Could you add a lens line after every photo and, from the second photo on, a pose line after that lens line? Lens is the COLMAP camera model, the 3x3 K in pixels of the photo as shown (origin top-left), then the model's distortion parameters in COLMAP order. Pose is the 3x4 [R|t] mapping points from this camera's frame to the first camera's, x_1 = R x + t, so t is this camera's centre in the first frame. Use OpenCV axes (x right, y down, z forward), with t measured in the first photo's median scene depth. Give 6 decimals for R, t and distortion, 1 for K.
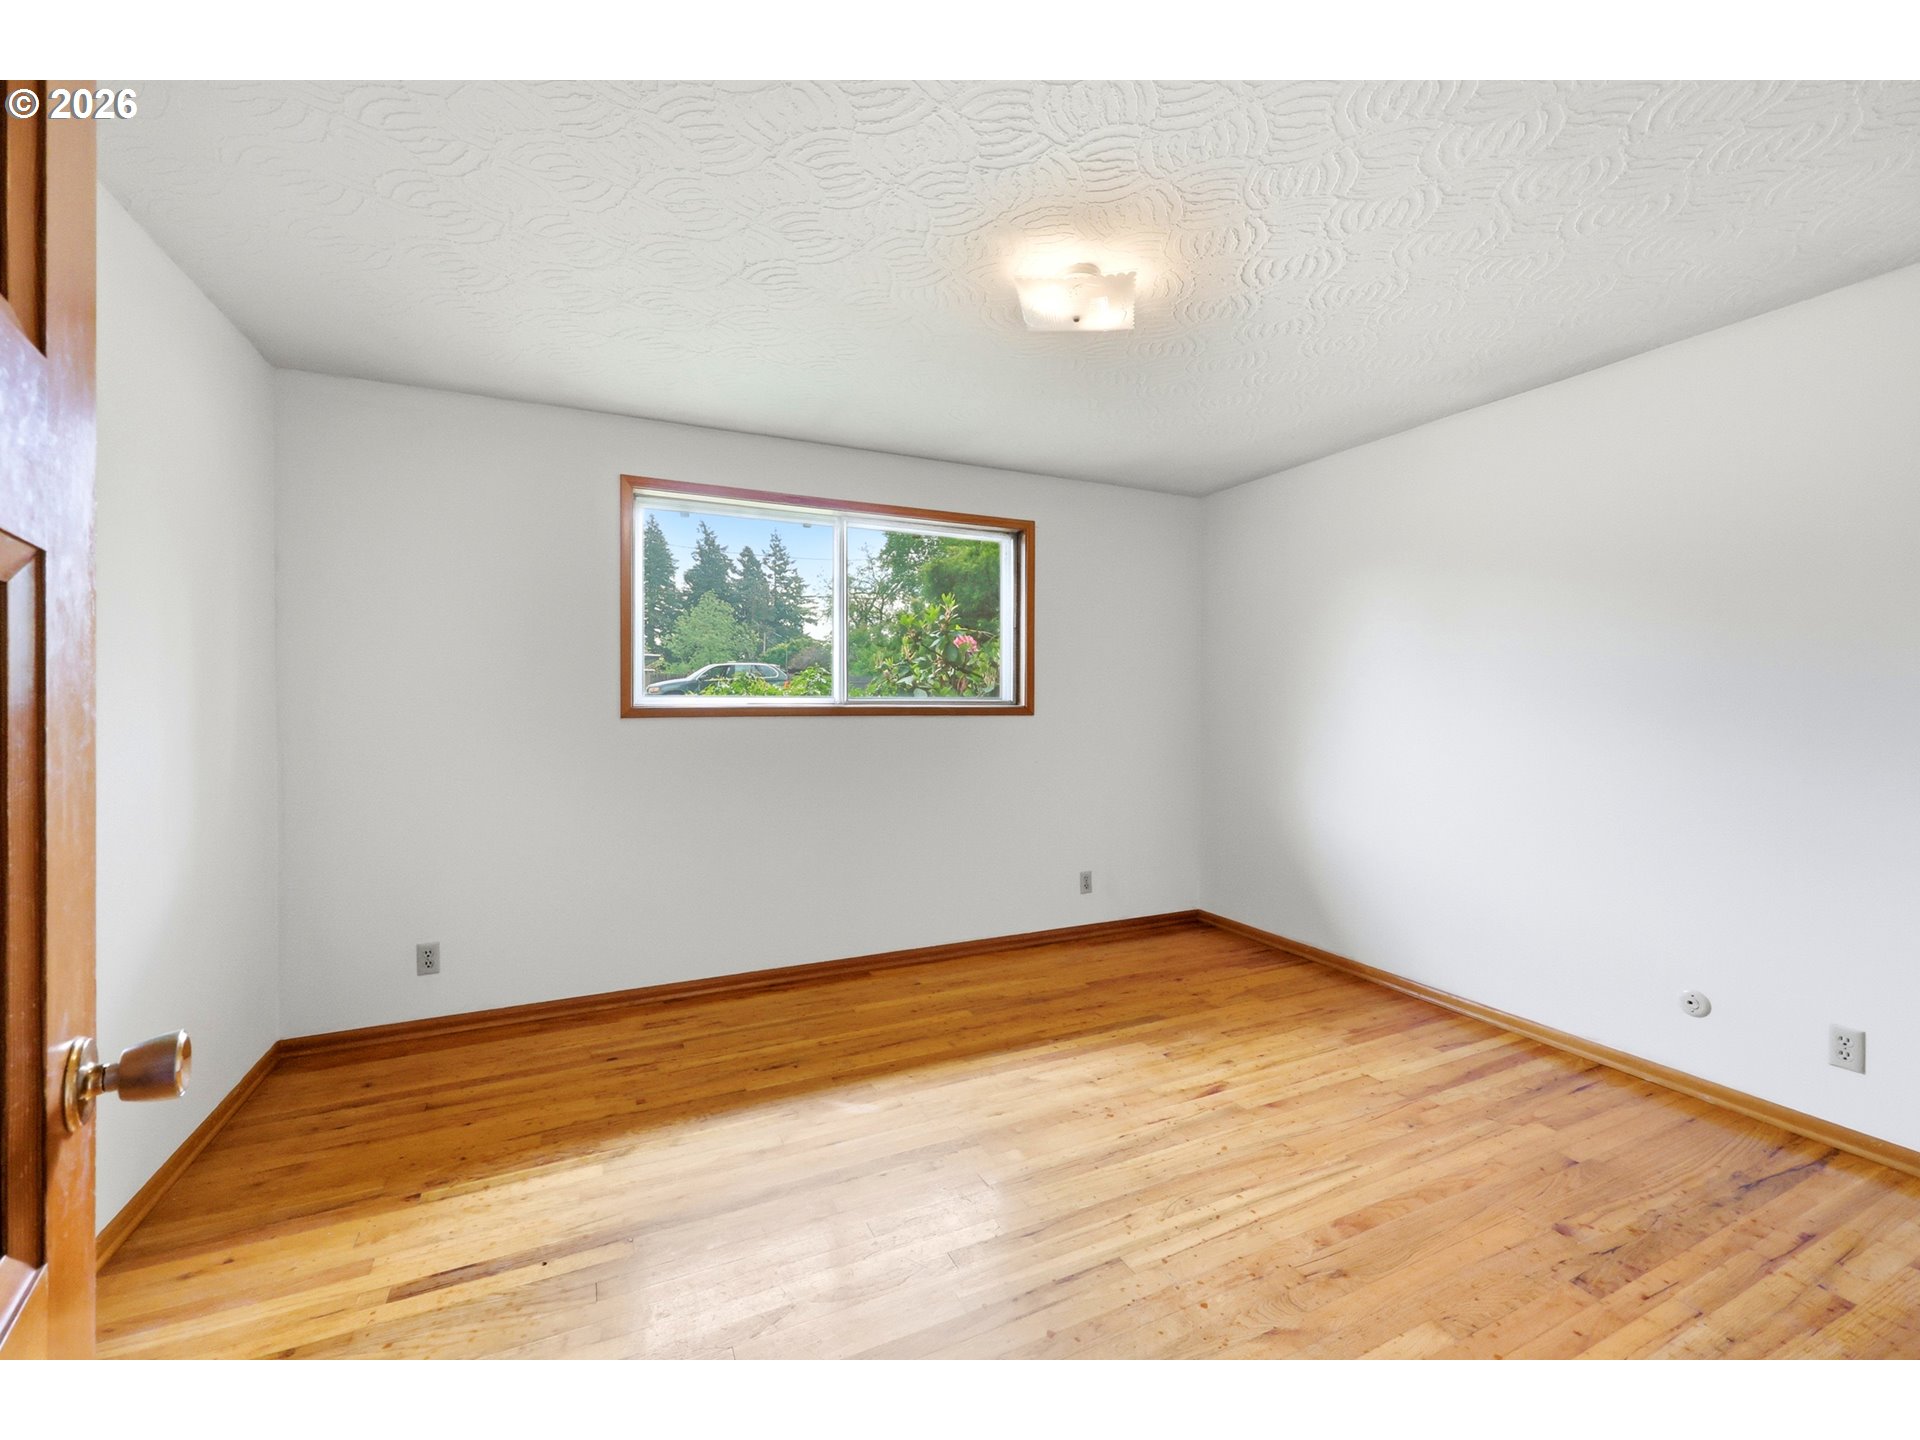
lens RADIAL K [[789.2, 0, 958.7], [0, 789.2, 712.2], [0, 0, 1]] dist [0.000205, 0.007137]
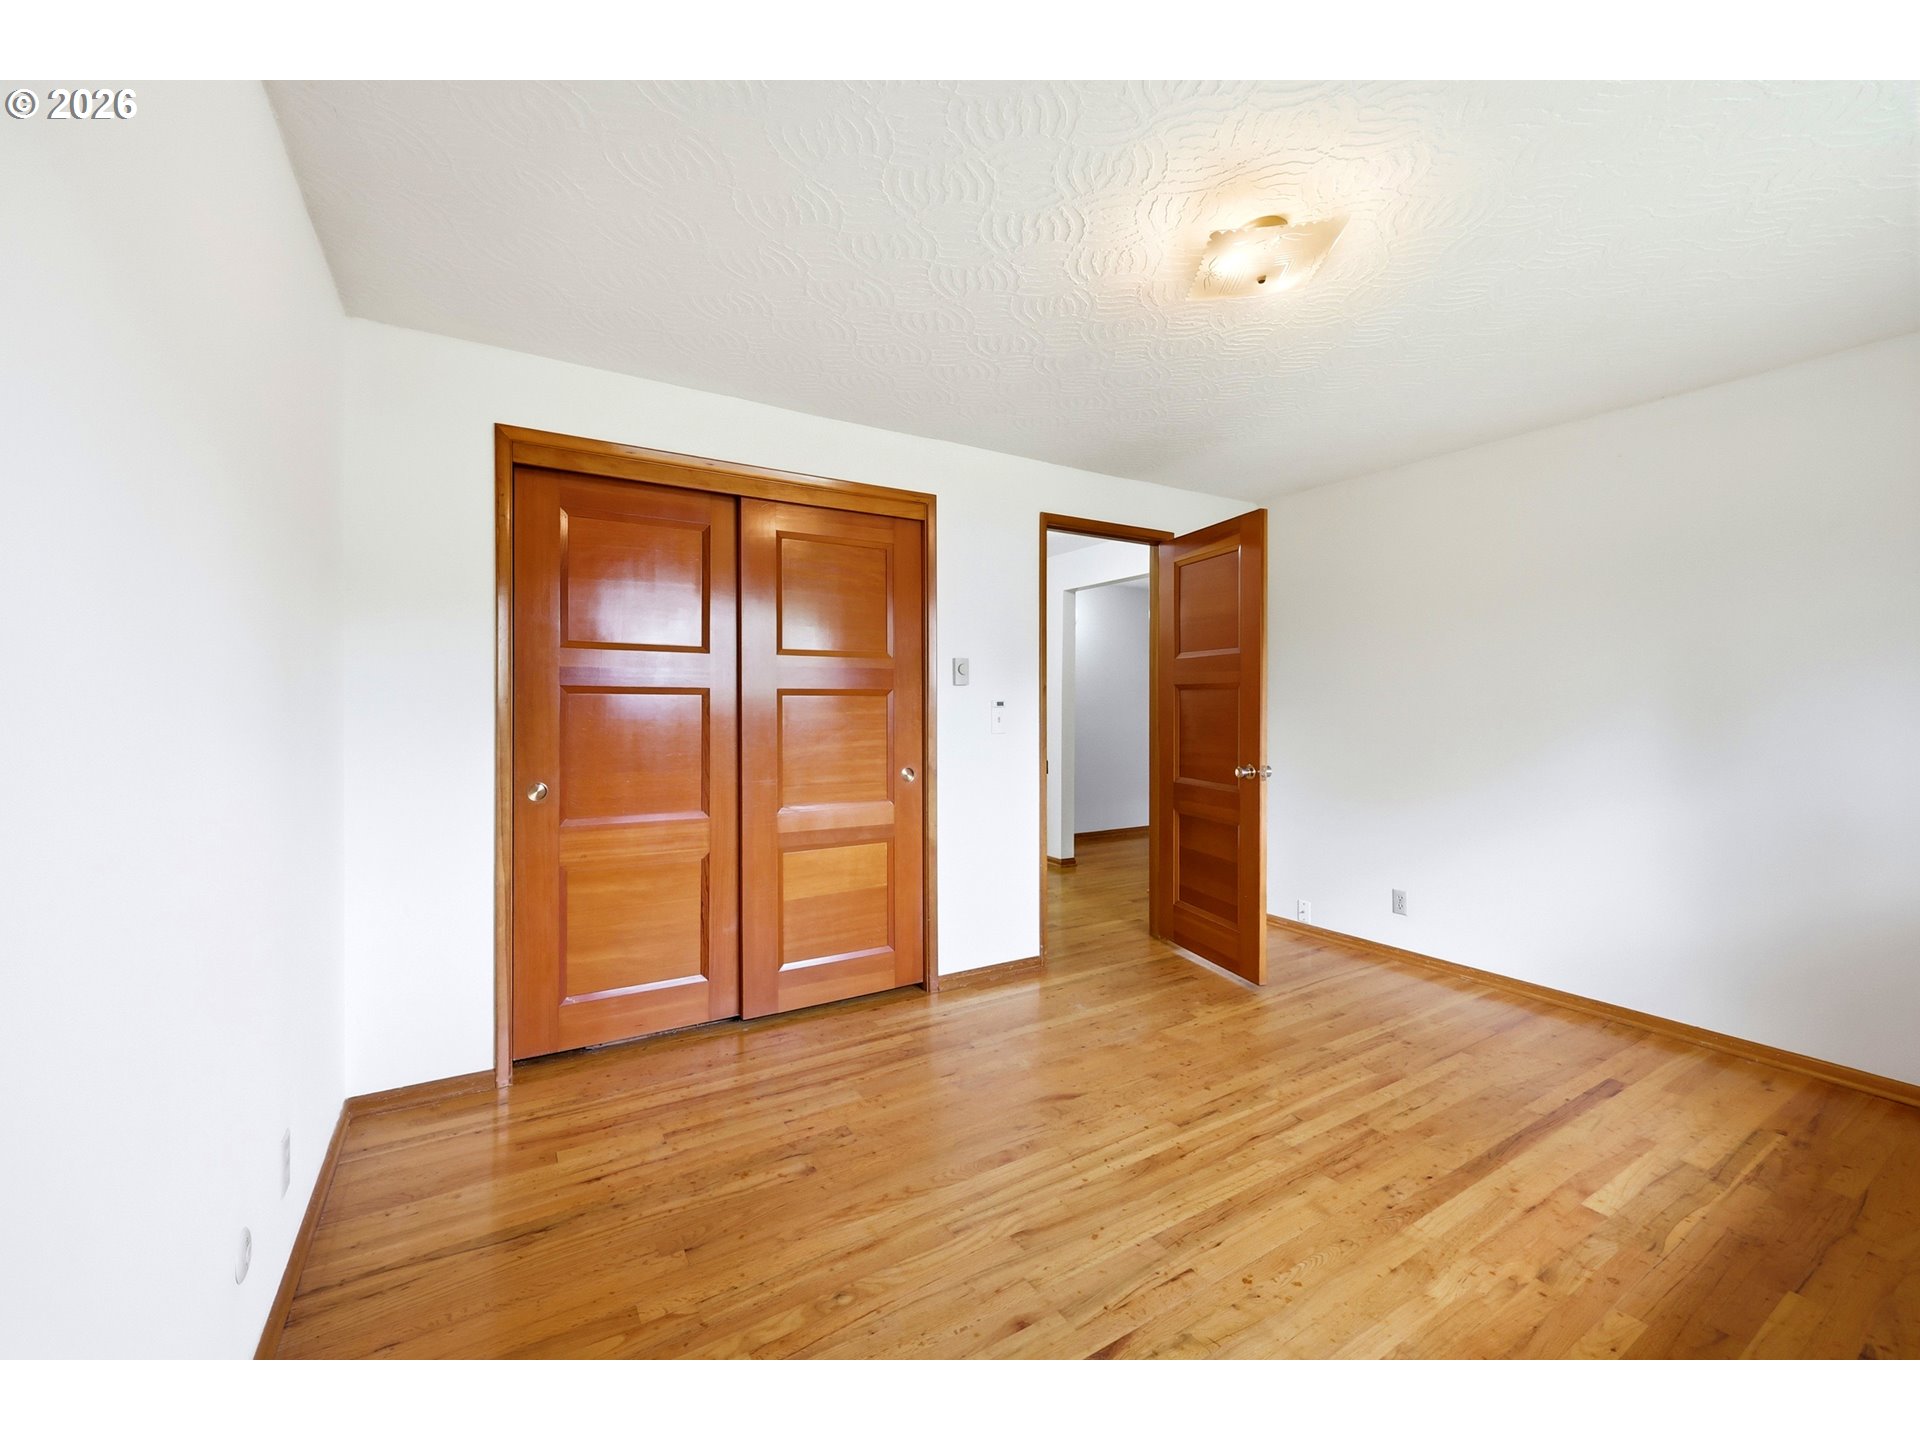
lens RADIAL K [[789.2, 0, 958.7], [0, 789.2, 712.2], [0, 0, 1]] dist [0.000205, 0.007137]
pose [[-0.995081, -0.003849, -0.098988, 0.625715], [-0.004921, 0.999932, 0.010583, -0.012474], [0.098940, 0.011018, -0.995032, 2.011911]]
